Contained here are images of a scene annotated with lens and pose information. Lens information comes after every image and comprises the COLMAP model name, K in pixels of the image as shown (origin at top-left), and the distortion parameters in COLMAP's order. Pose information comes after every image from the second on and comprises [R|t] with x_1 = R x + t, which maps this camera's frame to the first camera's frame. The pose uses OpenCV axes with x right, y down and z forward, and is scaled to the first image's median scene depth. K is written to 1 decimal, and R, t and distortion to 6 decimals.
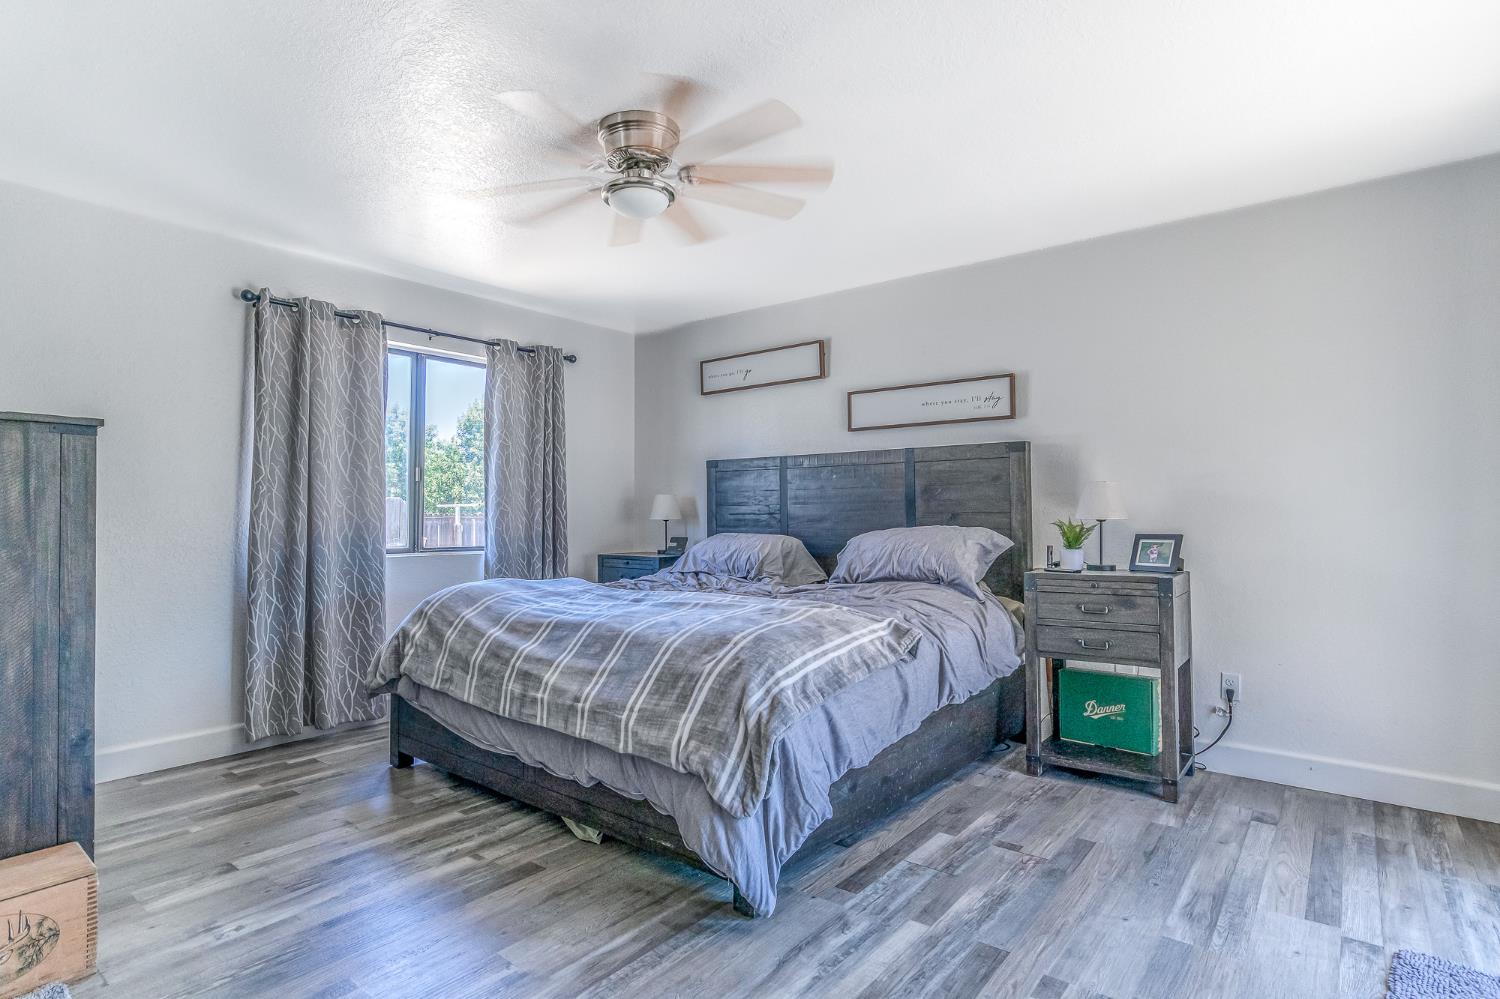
lens RADIAL K [[766.3, 0, 741.5], [0, 766.3, 507.0], [0, 0, 1]] dist [-0.024961, 0.019804]
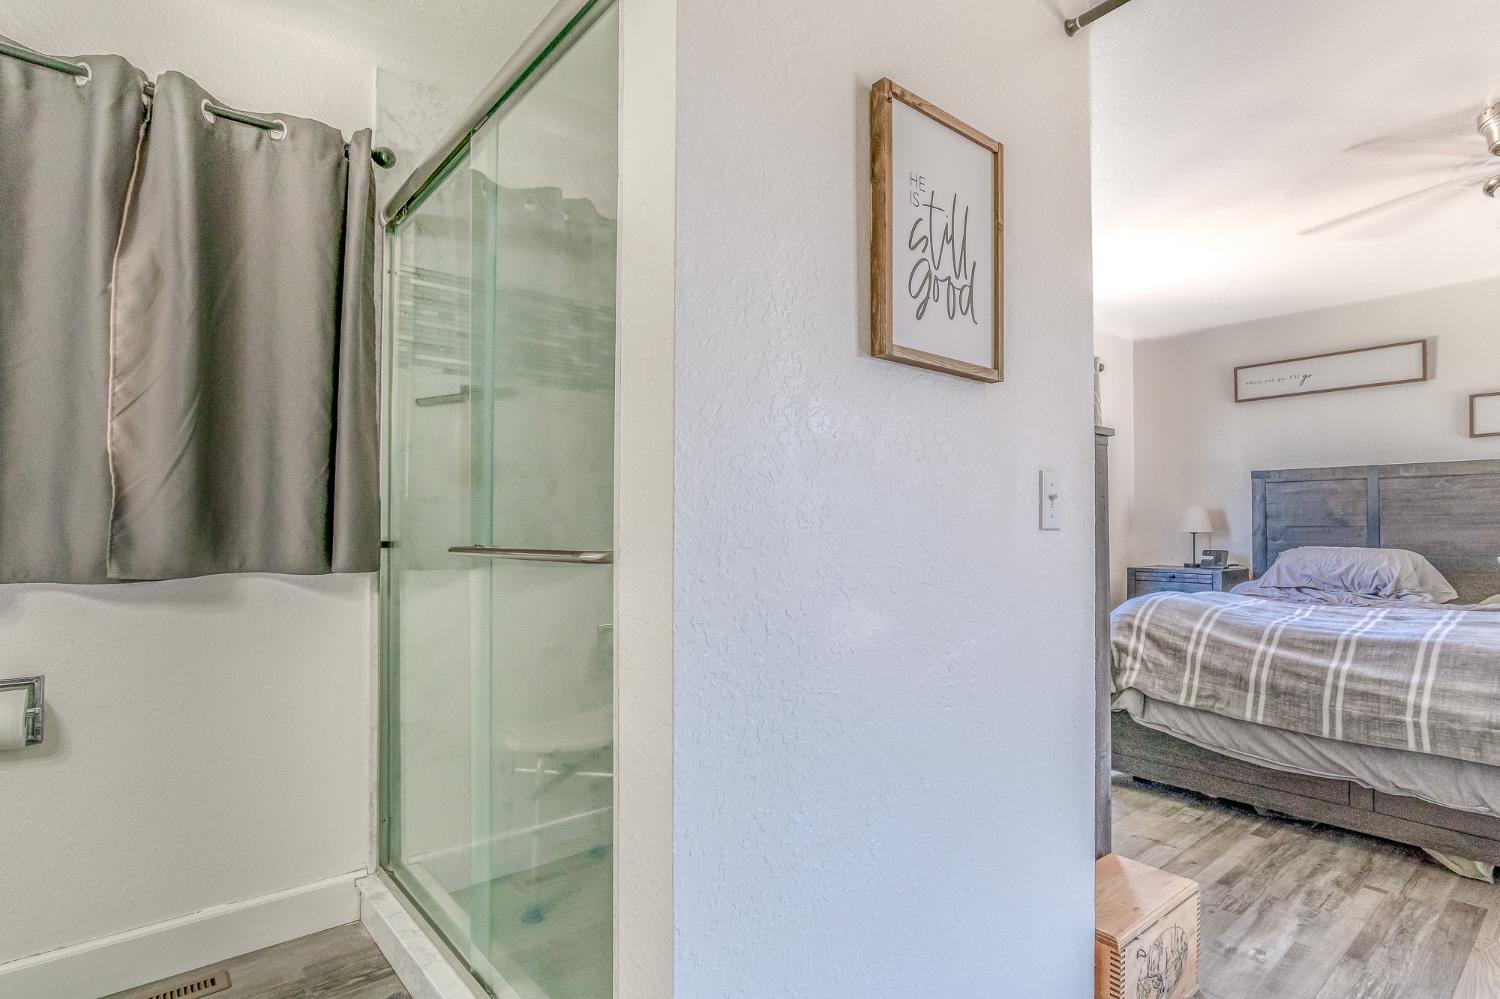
lens RADIAL K [[766.3, 0, 761.8], [0, 766.3, 503.6], [0, 0, 1]] dist [-0.024961, 0.019804]
pose [[0.988083, -0.002657, -0.153901, -0.803942], [-0.000186, 0.999830, -0.018458, -0.002111], [0.153924, 0.018266, 0.987914, -0.053086]]
